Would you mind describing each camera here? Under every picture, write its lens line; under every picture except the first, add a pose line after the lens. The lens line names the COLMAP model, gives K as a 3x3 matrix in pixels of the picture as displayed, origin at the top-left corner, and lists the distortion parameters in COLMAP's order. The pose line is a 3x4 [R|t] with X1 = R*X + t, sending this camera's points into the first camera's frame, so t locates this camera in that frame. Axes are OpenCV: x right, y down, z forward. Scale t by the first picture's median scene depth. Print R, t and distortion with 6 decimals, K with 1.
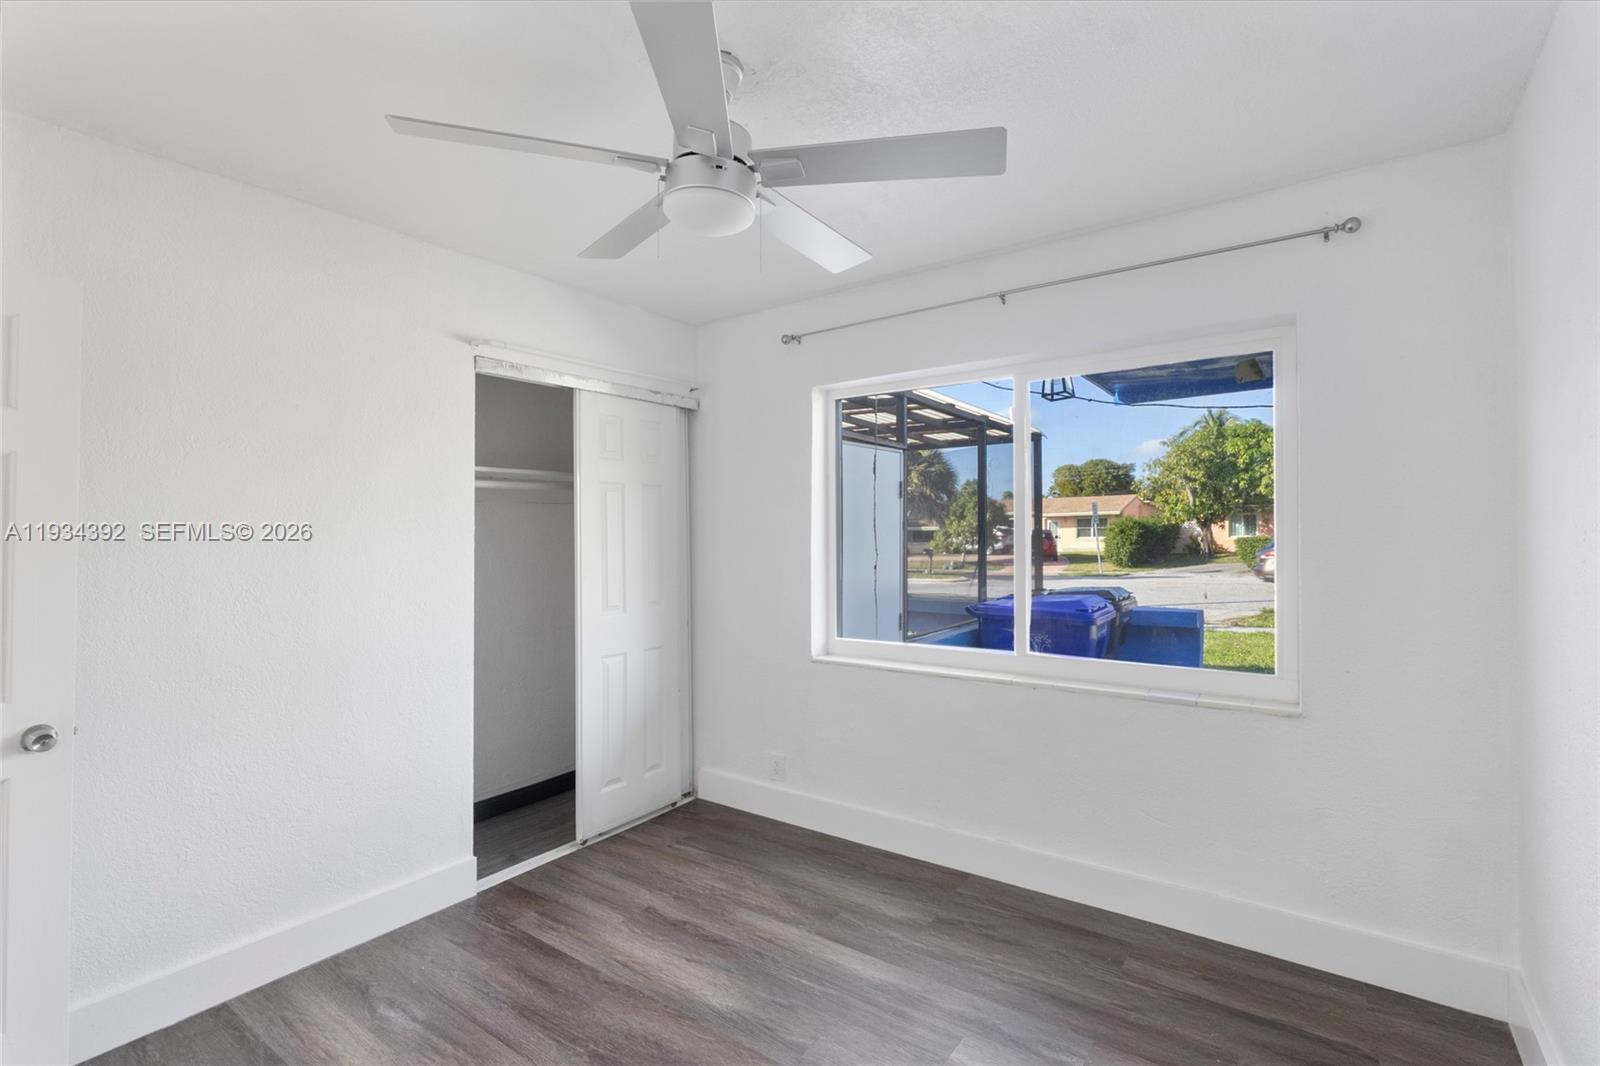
lens RADIAL K [[746.2, 0, 794.3], [0, 746.2, 552.3], [0, 0, 1]] dist [0.004124, 0.000747]
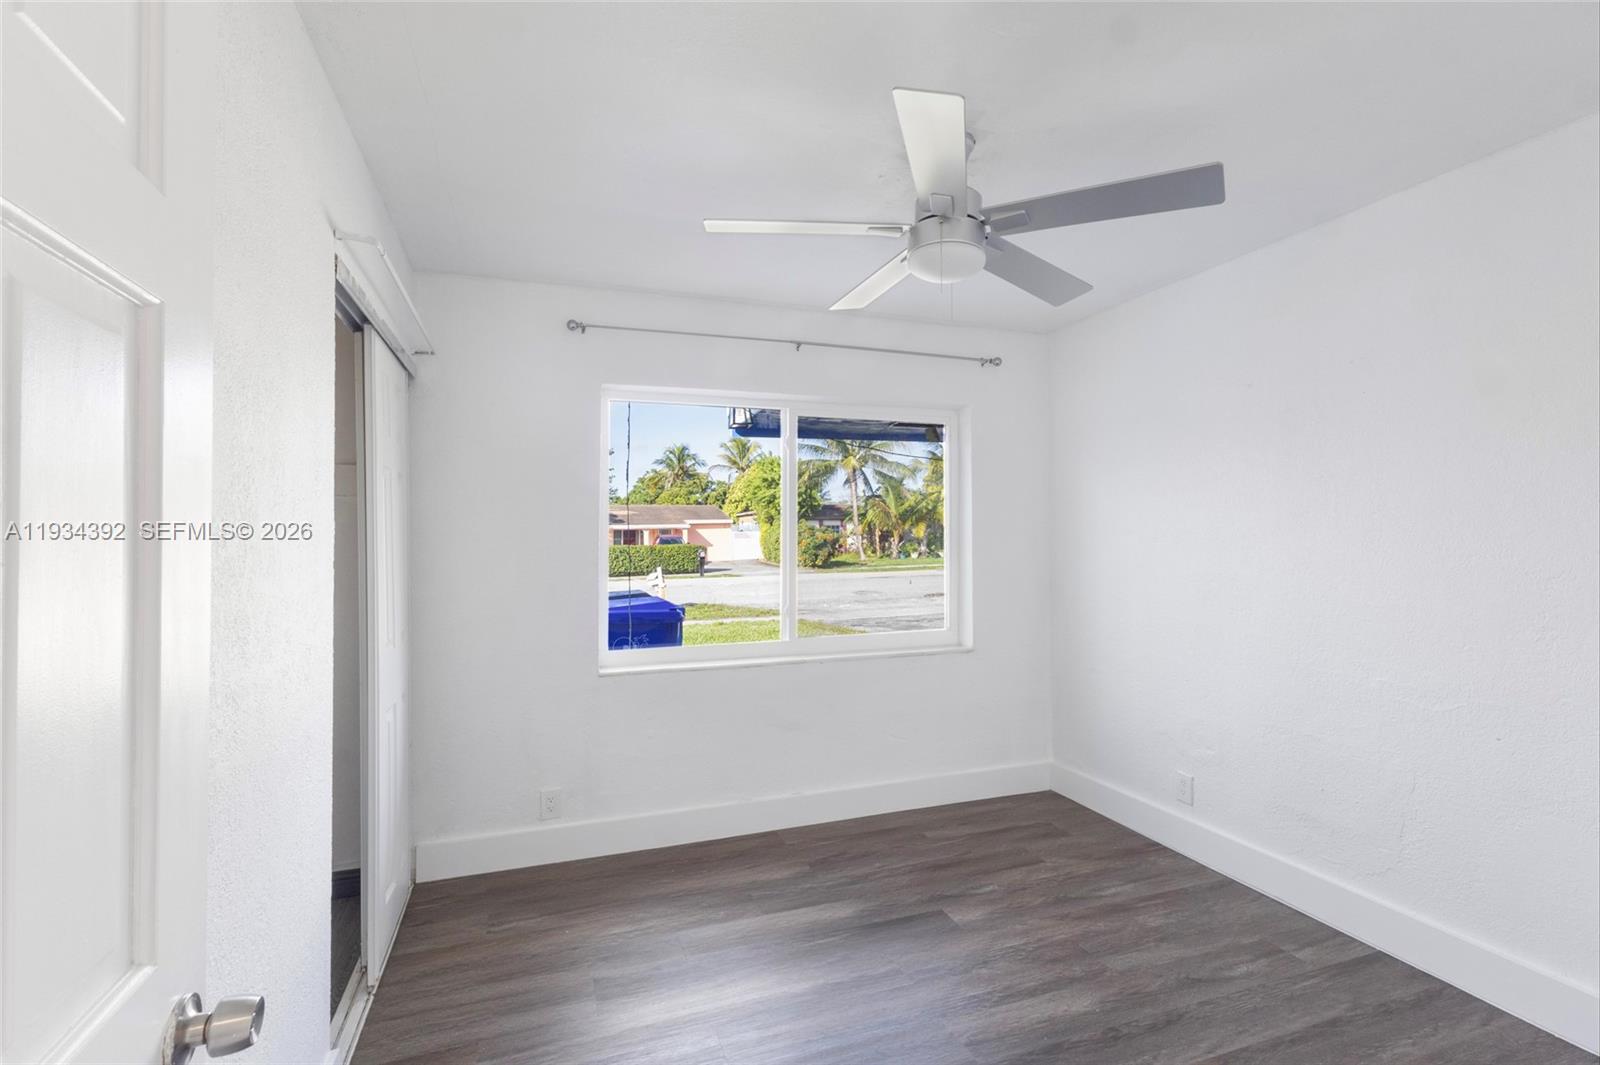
lens RADIAL K [[746.2, 0, 813.5], [0, 746.2, 541.7], [0, 0, 1]] dist [0.004124, 0.000747]
pose [[0.556733, 0.001057, 0.830691, -0.720438], [0.026383, 0.999472, -0.018954, 0.006138], [-0.830272, 0.032468, 0.556412, 0.301358]]
